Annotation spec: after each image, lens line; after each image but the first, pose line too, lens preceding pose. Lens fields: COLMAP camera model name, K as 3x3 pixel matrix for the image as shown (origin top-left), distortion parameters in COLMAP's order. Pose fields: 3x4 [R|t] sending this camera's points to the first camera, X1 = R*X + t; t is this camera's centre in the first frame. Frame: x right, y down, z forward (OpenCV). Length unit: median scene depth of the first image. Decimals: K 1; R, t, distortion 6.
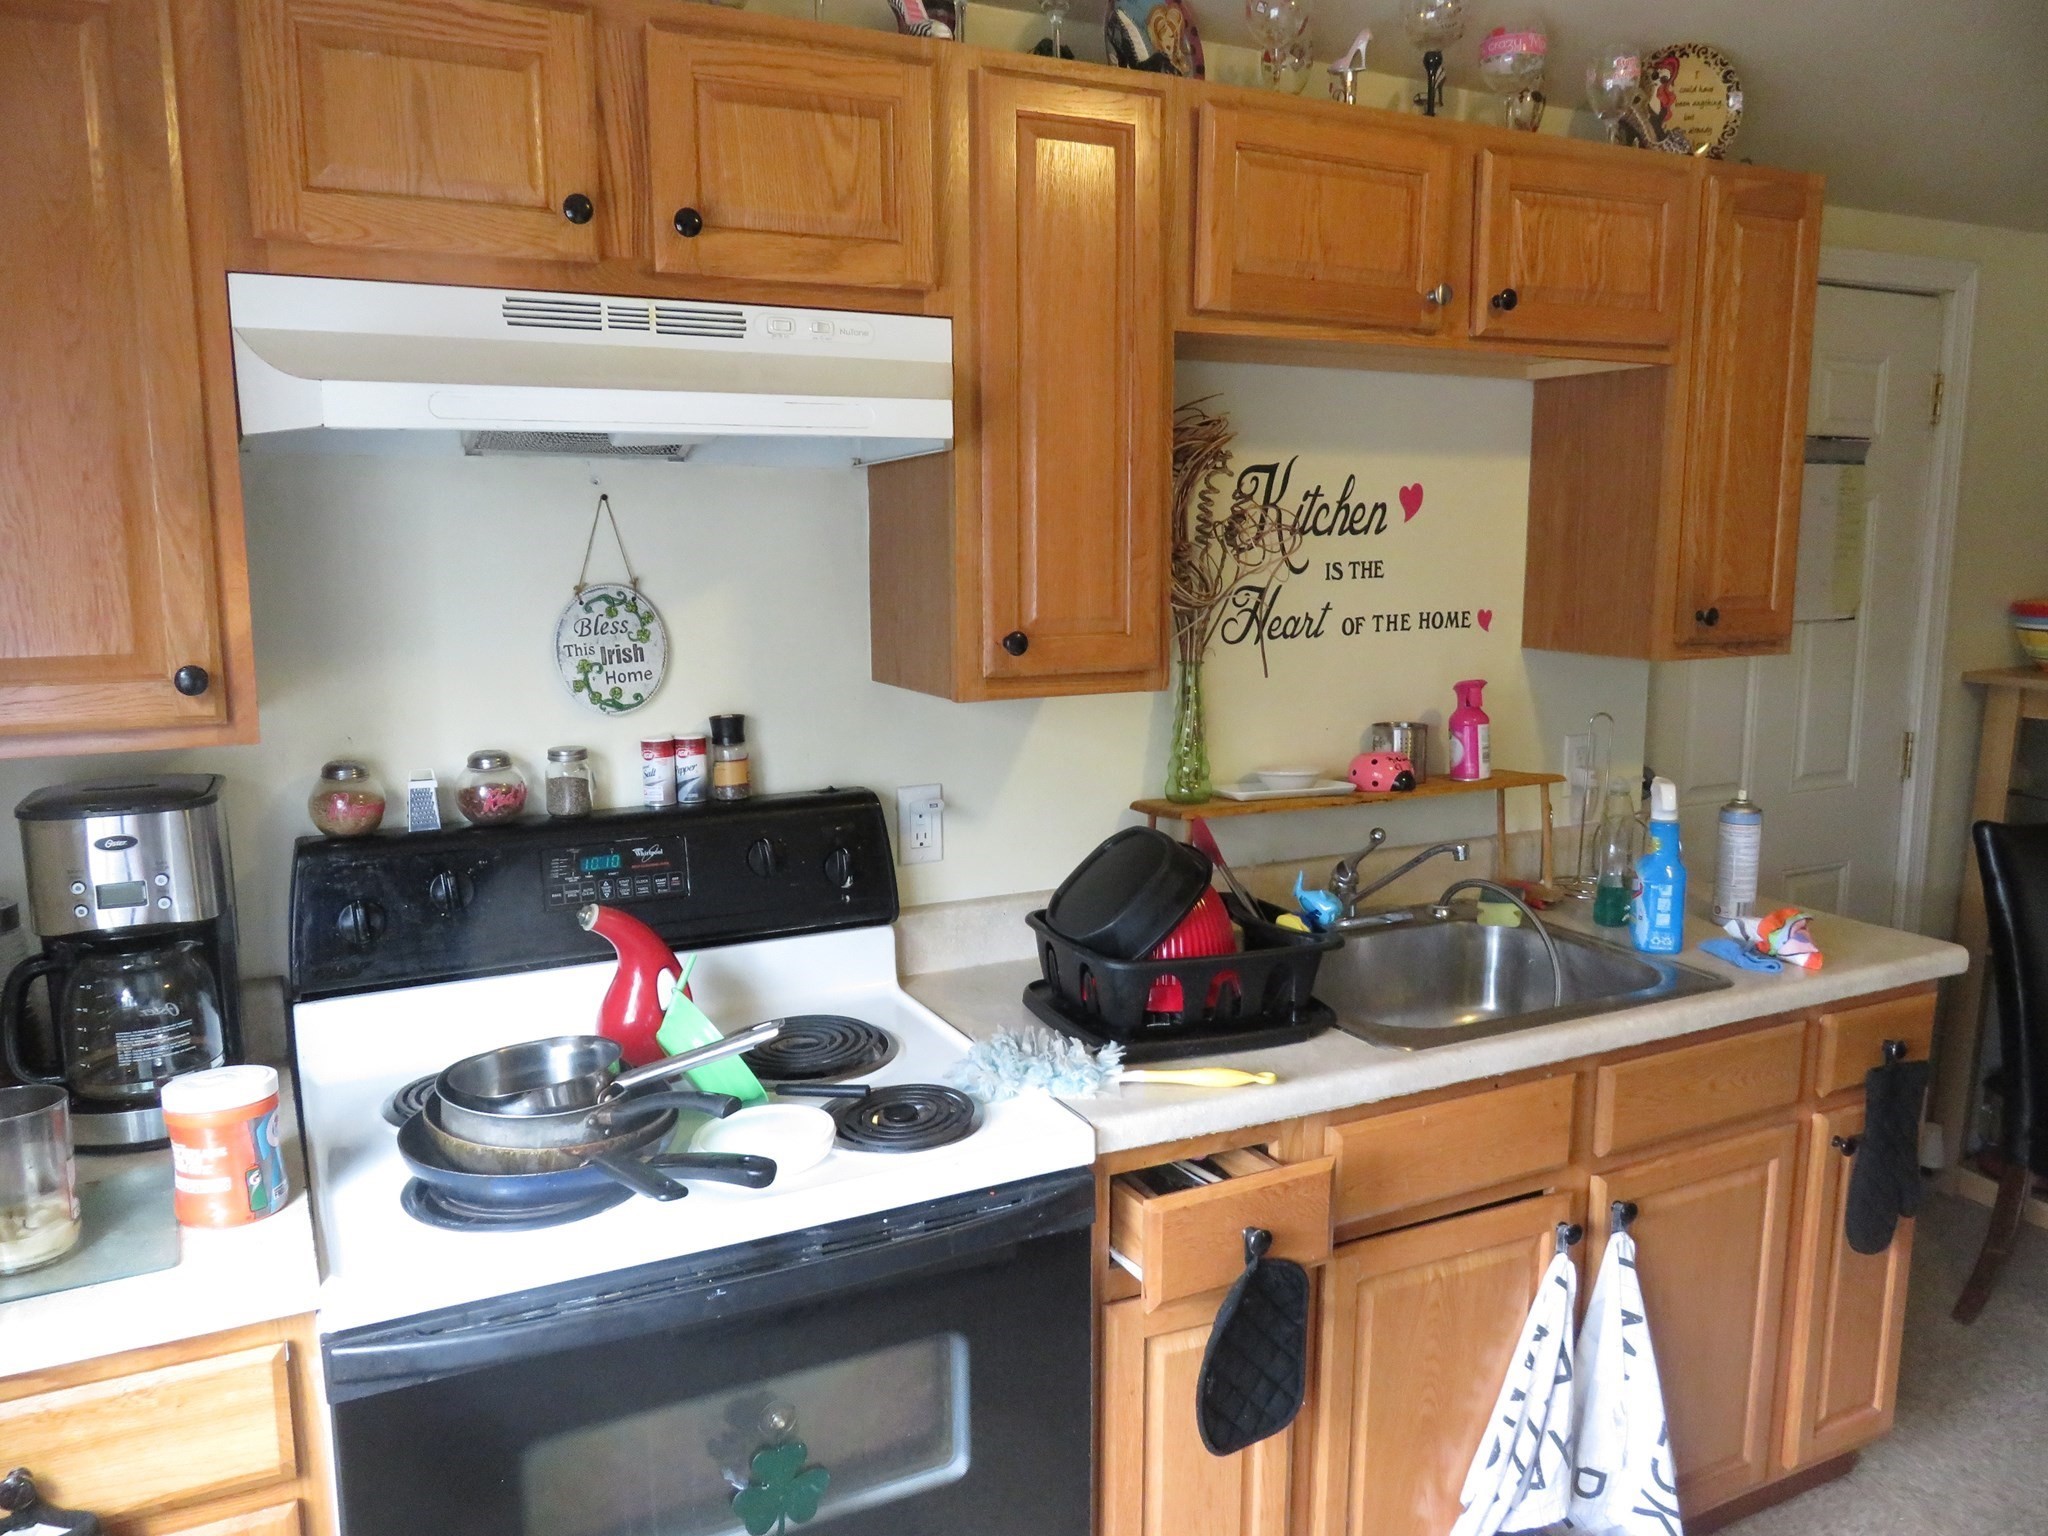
lens RADIAL K [[1531.5, 0, 1021.3], [0, 1531.5, 768.1], [0, 0, 1]] dist [-0.004860, -0.005882]
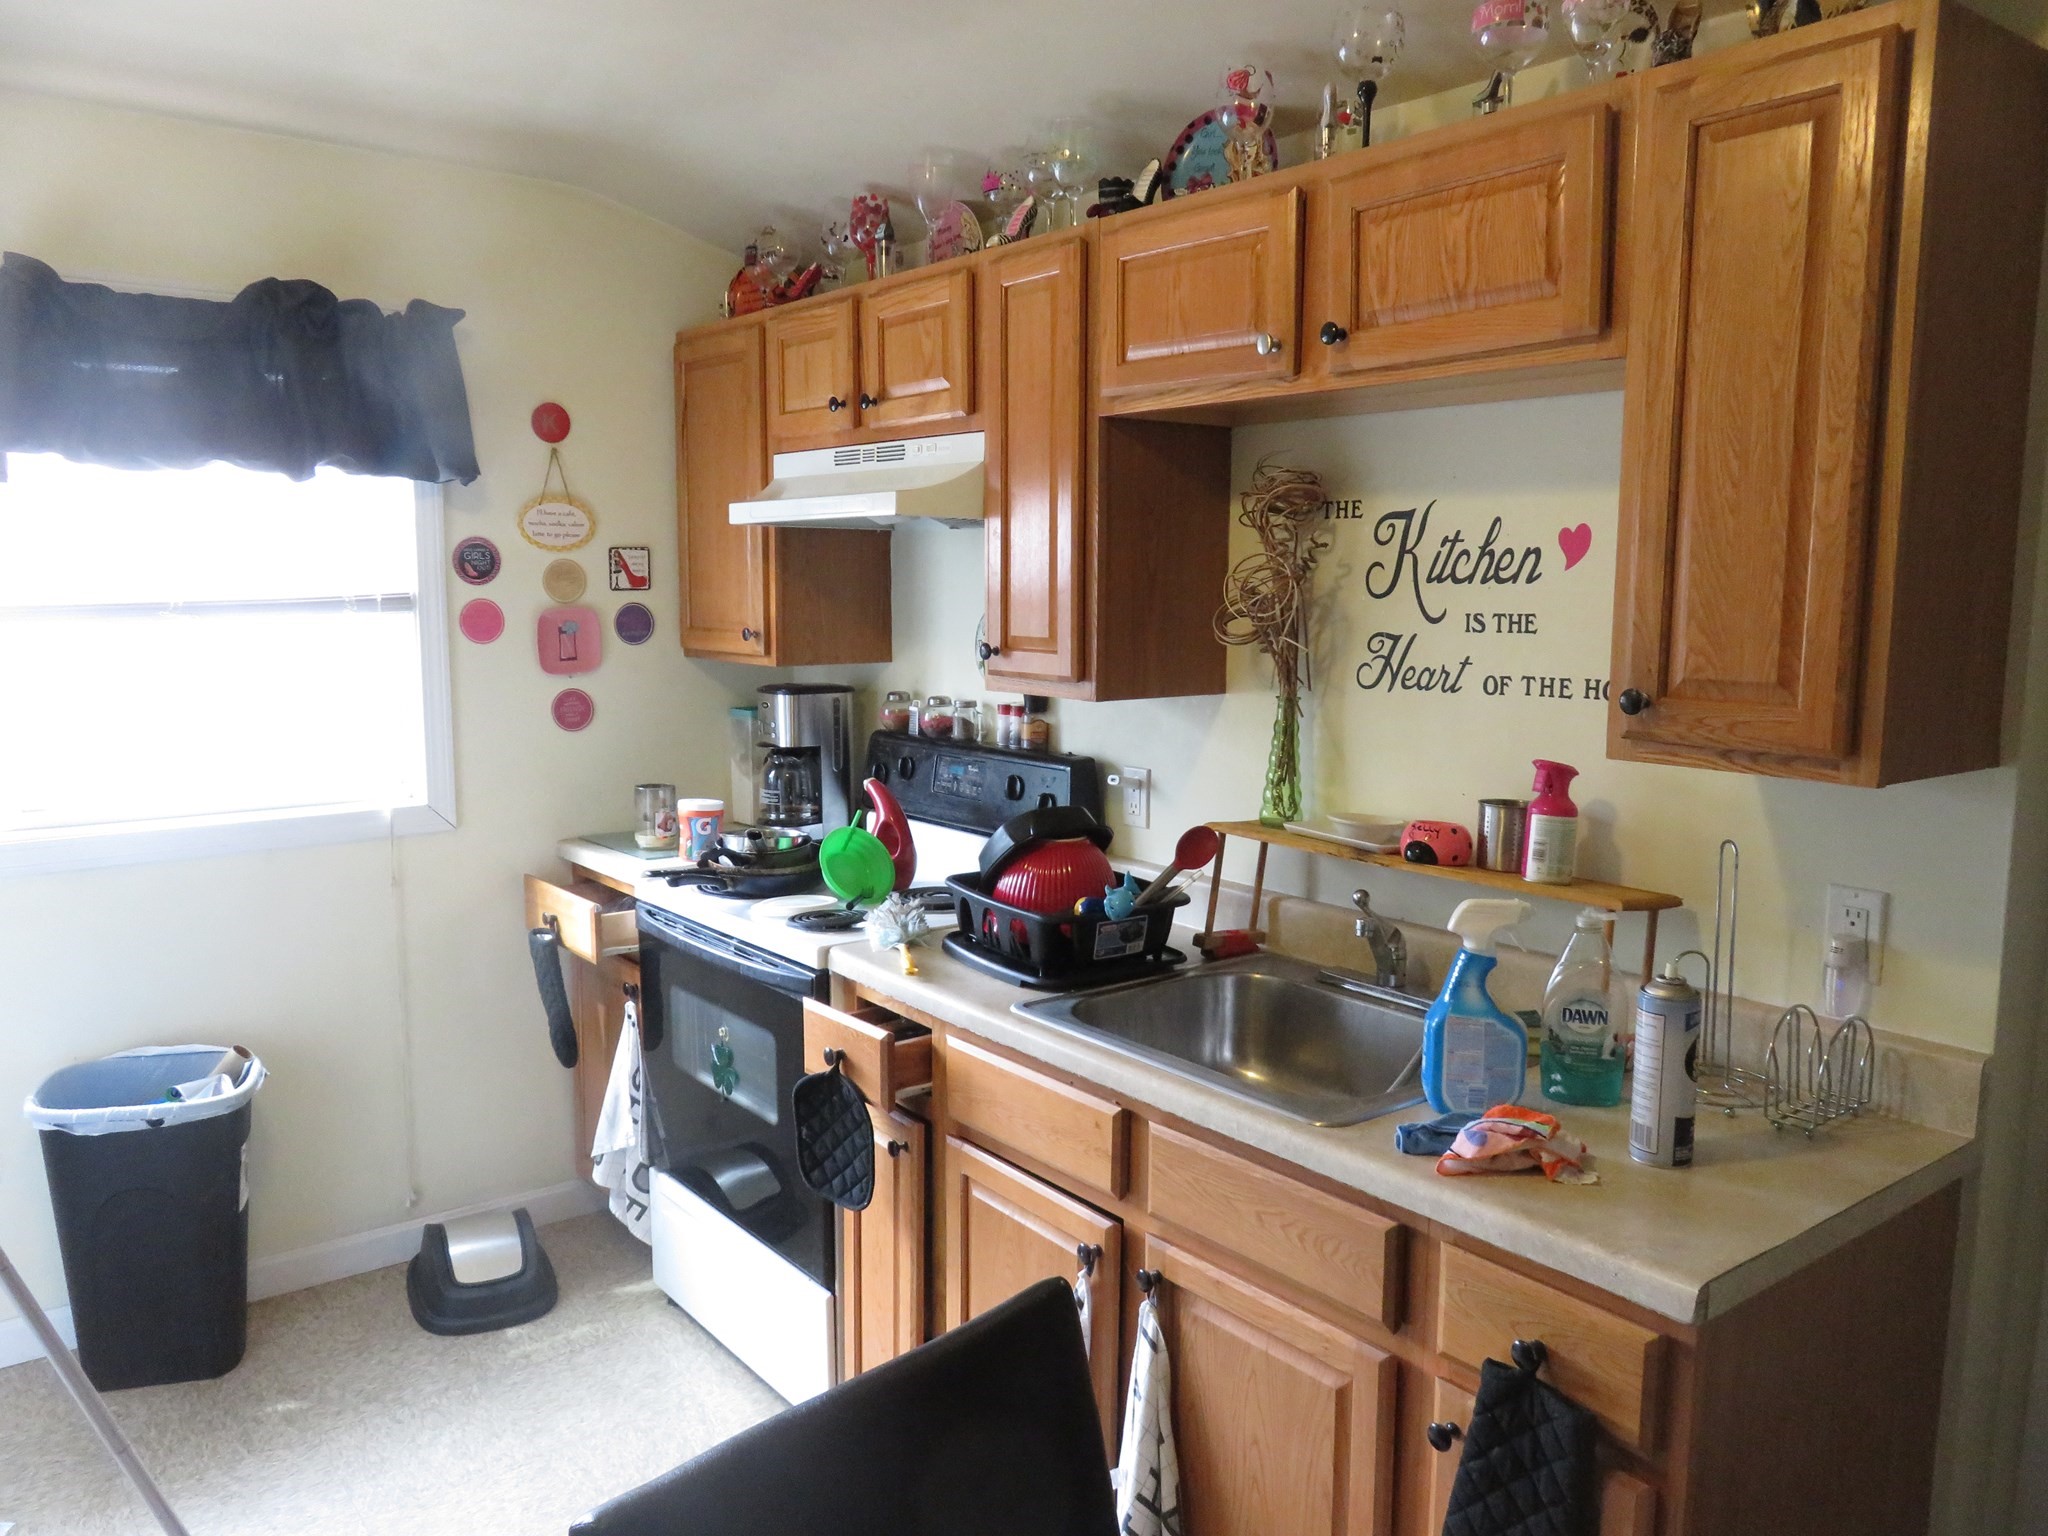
lens RADIAL K [[1531.5, 0, 1021.3], [0, 1531.5, 768.1], [0, 0, 1]] dist [-0.004860, -0.005882]
pose [[0.184034, 0.127715, -0.974587, 1.068890], [-0.162400, 0.981846, 0.097999, -0.090016], [0.969411, 0.140238, 0.201434, 0.571439]]
